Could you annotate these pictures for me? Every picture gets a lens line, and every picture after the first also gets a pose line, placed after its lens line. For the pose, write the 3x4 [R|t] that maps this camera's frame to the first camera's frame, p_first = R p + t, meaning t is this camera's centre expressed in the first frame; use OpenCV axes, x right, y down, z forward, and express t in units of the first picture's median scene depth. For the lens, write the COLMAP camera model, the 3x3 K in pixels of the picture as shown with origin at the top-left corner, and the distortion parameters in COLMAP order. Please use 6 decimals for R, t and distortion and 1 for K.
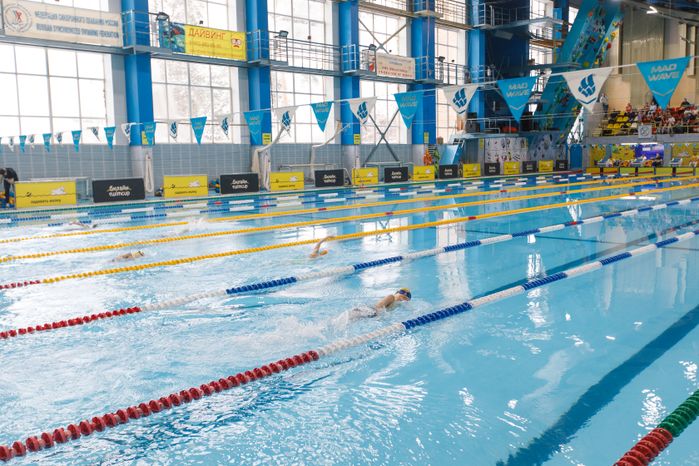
lens RADIAL K [[673.7, 0, 347.1], [0, 673.7, 232.1], [0, 0, 1]] dist [-0.005100, -0.000603]
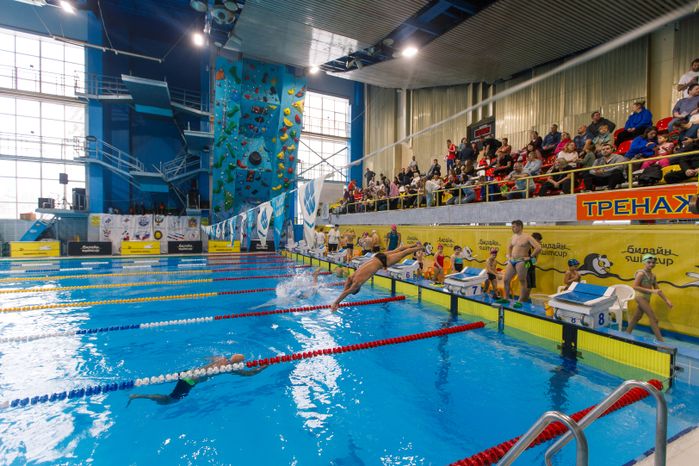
lens RADIAL K [[318.0, 0, 346.9], [0, 318.0, 234.1], [0, 0, 1]] dist [0.003512, -0.001494]
pose [[0.929502, 0.035793, -0.367077, 0.769409], [-0.069896, 0.994339, -0.080032, -0.113765], [0.362135, 0.100047, 0.926741, 0.800394]]
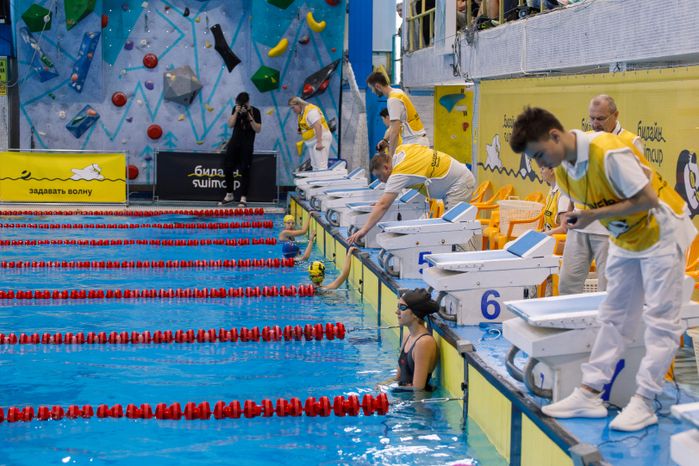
lens RADIAL K [[1462.8, 0, 350.7], [0, 1462.8, 221.0], [0, 0, 1]] dist [0.096748, -0.308929]
pose [[0.751879, 0.076670, -0.654828, 0.857206], [-0.100636, 0.994923, 0.000939, -0.116274], [0.651575, 0.065193, 0.755777, 0.859260]]
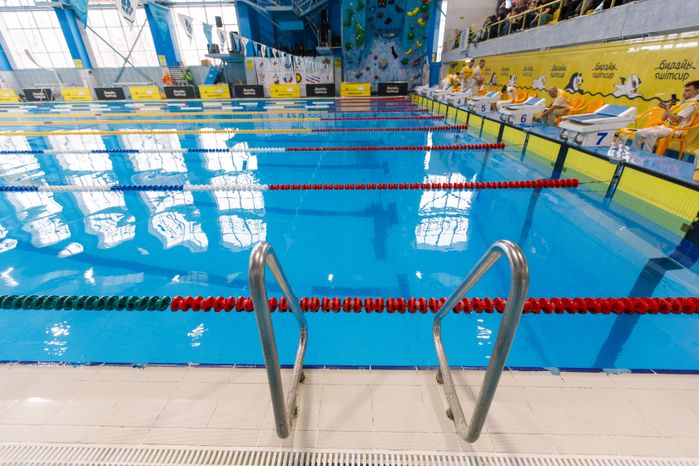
lens RADIAL K [[307.5, 0, 347.0], [0, 307.5, 233.6], [0, 0, 1]] dist [0.002668, -0.001405]
pose [[0.660542, 0.352960, -0.662649, 0.800568], [-0.082762, 0.911455, 0.402988, -0.107983], [0.746213, -0.211349, 0.631266, 0.838663]]
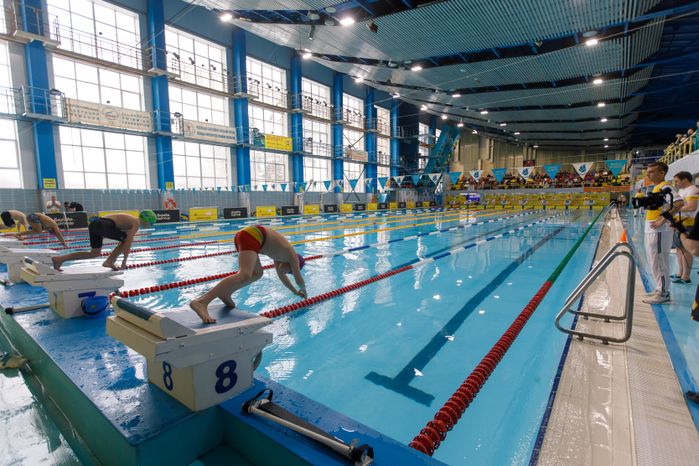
lens RADIAL K [[340.5, 0, 348.4], [0, 340.5, 233.4], [0, 0, 1]] dist [0.001424, -0.000259]
pose [[0.995631, 0.002100, 0.093354, -0.057399], [-0.001037, 0.999934, -0.011436, 0.007647], [-0.093372, 0.011289, 0.995567, -0.046556]]
